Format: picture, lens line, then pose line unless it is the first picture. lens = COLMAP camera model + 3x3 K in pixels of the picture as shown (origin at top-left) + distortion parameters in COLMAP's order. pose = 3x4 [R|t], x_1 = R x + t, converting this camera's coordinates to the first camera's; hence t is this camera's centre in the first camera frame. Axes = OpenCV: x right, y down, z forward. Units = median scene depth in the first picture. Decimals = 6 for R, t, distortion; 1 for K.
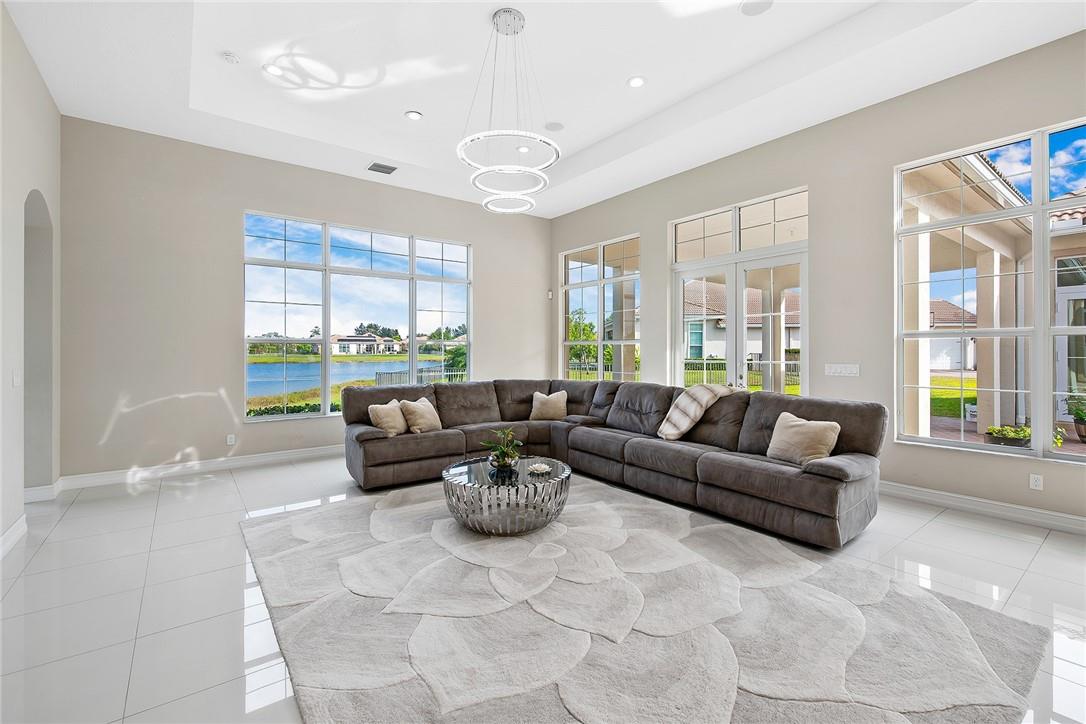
lens RADIAL K [[489.3, 0, 553.4], [0, 489.3, 357.6], [0, 0, 1]] dist [0.002722, -0.000105]
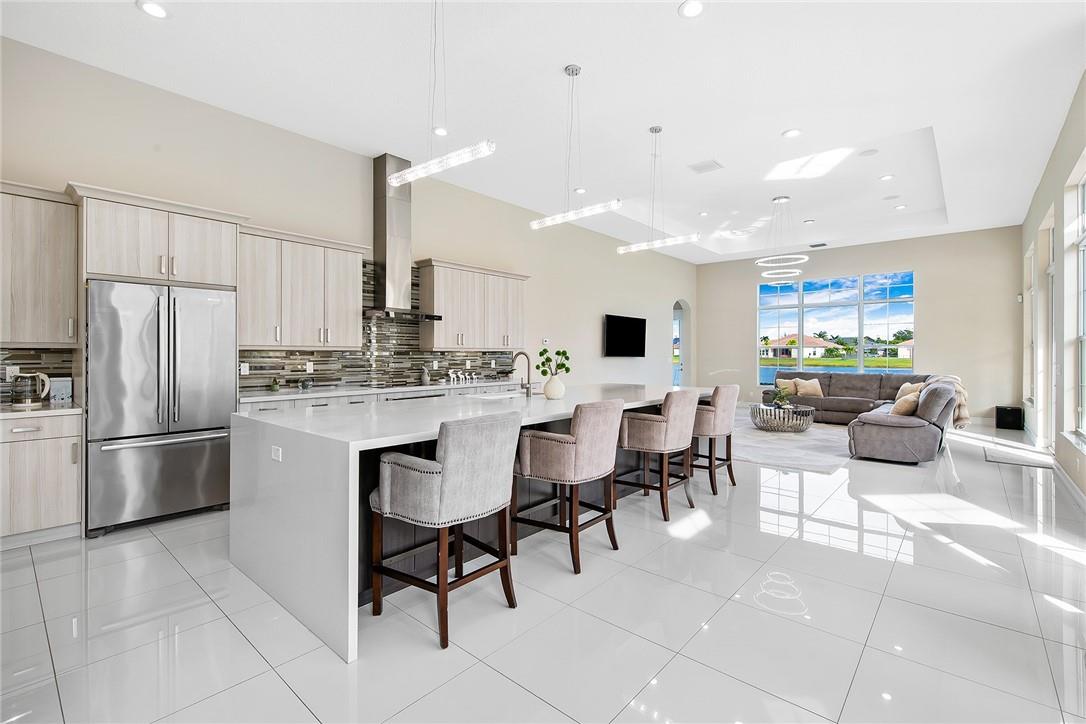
lens RADIAL K [[489.3, 0, 544.7], [0, 489.3, 355.5], [0, 0, 1]] dist [0.002722, -0.000105]
pose [[0.210850, 0.006525, -0.977497, 1.155448], [-0.018472, 0.999826, 0.002689, 0.011297], [0.977344, 0.017490, 0.210934, -0.292654]]
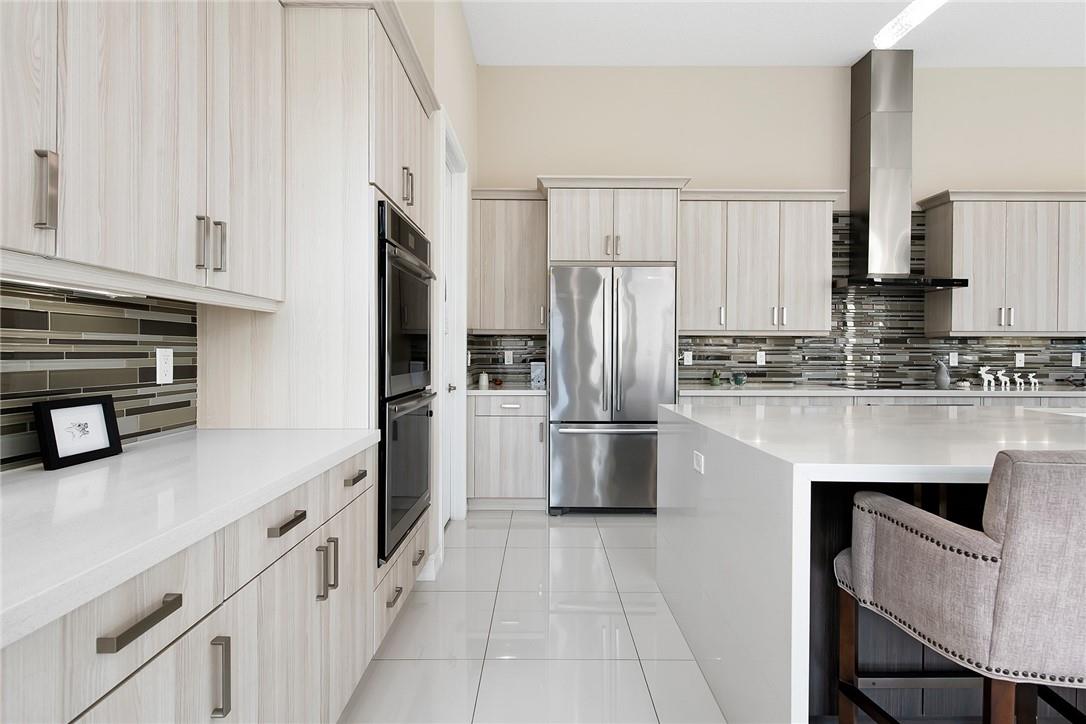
lens RADIAL K [[540.8, 0, 541.5], [0, 540.8, 358.3], [0, 0, 1]] dist [0.004264, -0.001106]
pose [[-0.601257, 0.007285, -0.799023, 1.013795], [-0.014918, 0.999682, 0.020341, 0.032003], [0.798917, 0.024150, -0.600957, -0.305372]]
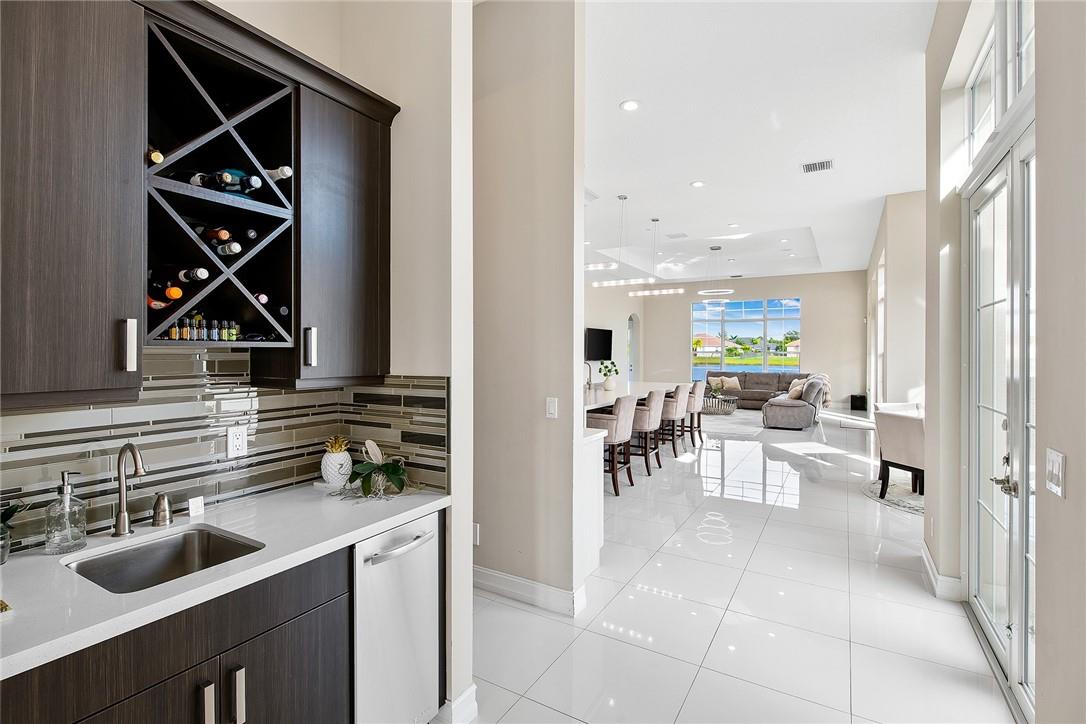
lens RADIAL K [[522.4, 0, 539.9], [0, 522.4, 354.5], [0, 0, 1]] dist [-0.000329, 0.000613]
pose [[0.385933, 0.009442, -0.922479, 1.580888], [-0.019868, 0.999801, 0.001921, -0.010561], [0.922313, 0.017587, 0.386044, -0.787232]]
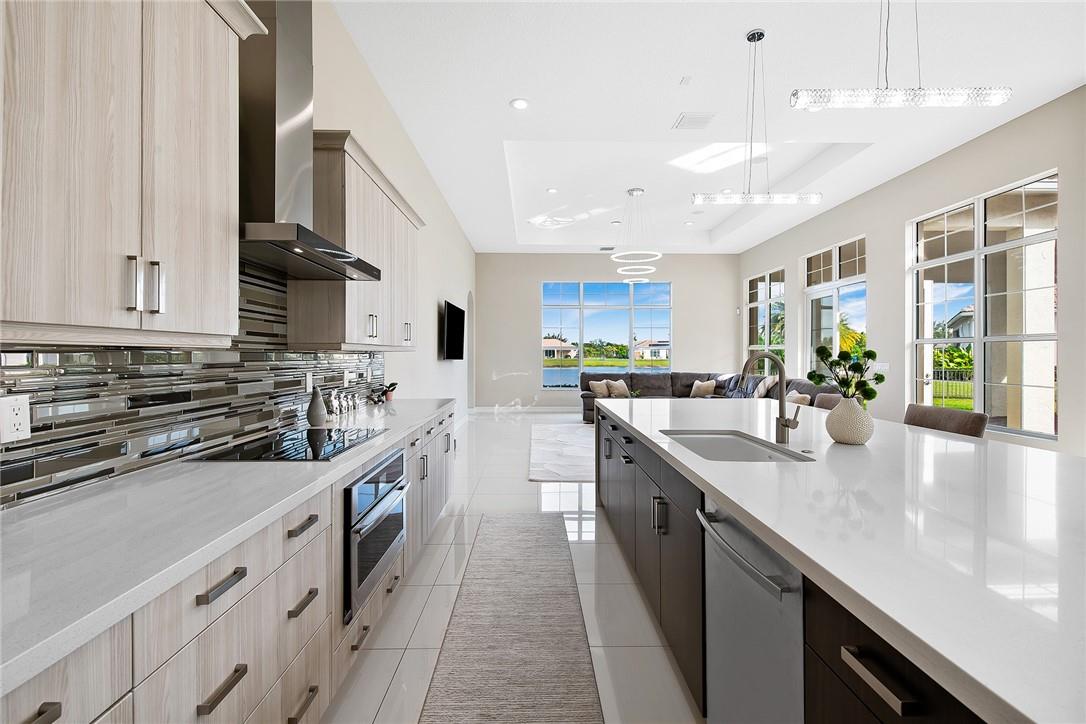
lens RADIAL K [[489.3, 0, 537.9], [0, 489.3, 356.2], [0, 0, 1]] dist [0.002722, -0.000105]
pose [[0.803257, 0.004272, -0.595617, 0.506563], [-0.011928, 0.999889, -0.008913, 0.015910], [0.595513, 0.014264, 0.803219, -0.556247]]
